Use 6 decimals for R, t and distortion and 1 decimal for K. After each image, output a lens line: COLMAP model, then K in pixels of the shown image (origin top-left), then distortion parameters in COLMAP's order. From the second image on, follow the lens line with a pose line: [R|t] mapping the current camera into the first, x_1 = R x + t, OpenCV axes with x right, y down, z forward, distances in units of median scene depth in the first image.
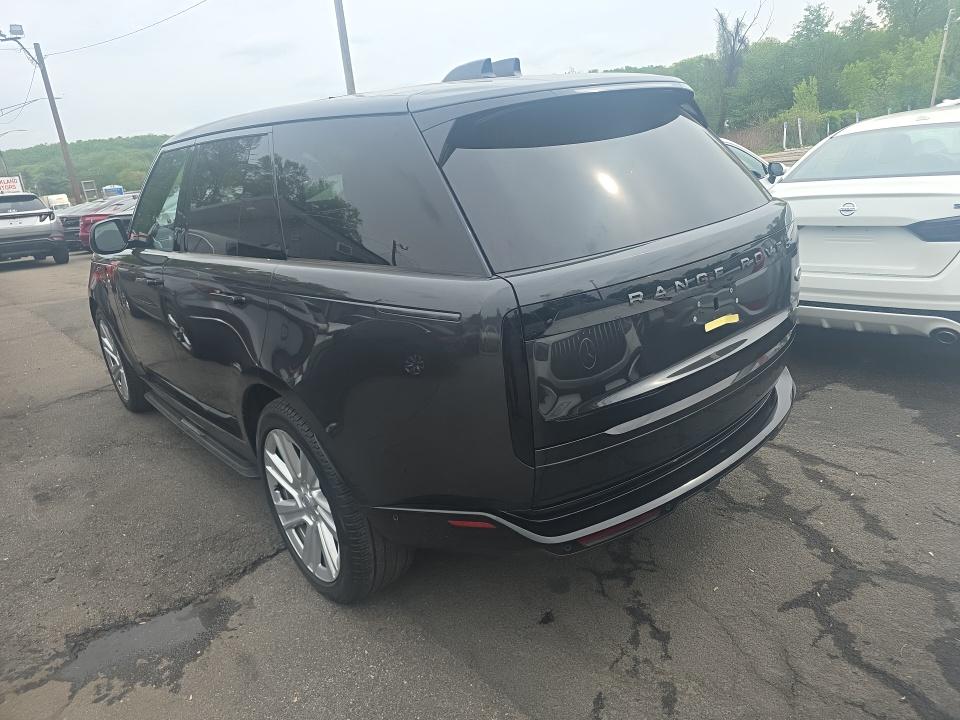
lens RADIAL K [[624.0, 0, 478.7], [0, 624.0, 351.0], [0, 0, 1]] dist [0.037000, -0.038992]
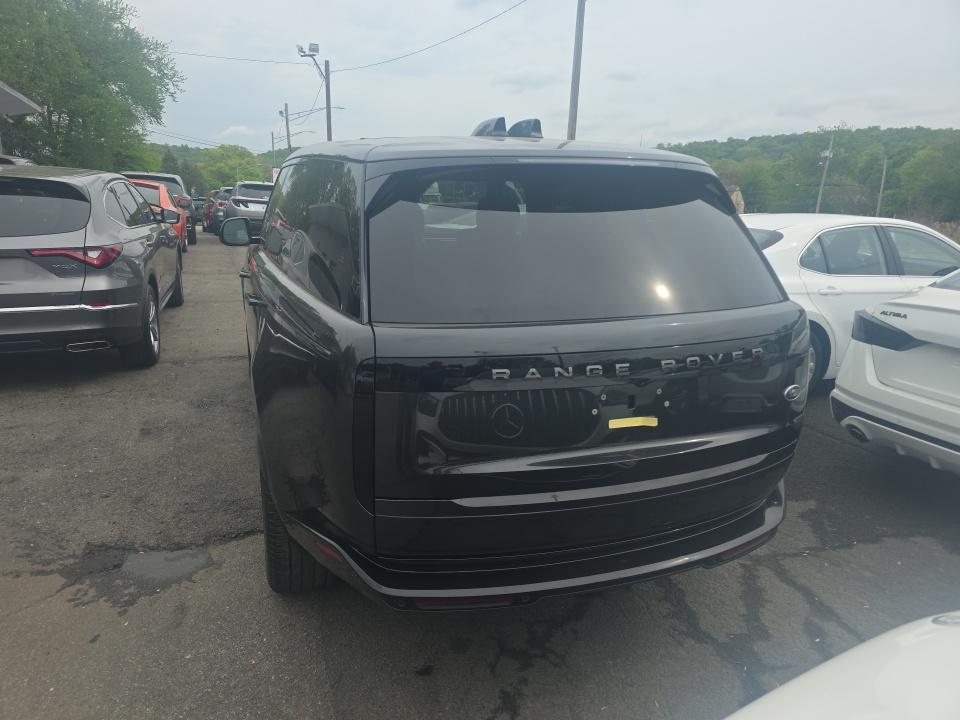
lens RADIAL K [[620.7, 0, 480.0], [0, 620.7, 360.0], [0, 0, 1]] dist [0.044176, -0.042127]
pose [[0.926309, 0.213795, -0.310231, 0.375255], [-0.224162, 0.974549, 0.002288, -0.073784], [0.302825, 0.067422, 0.950658, 0.045223]]
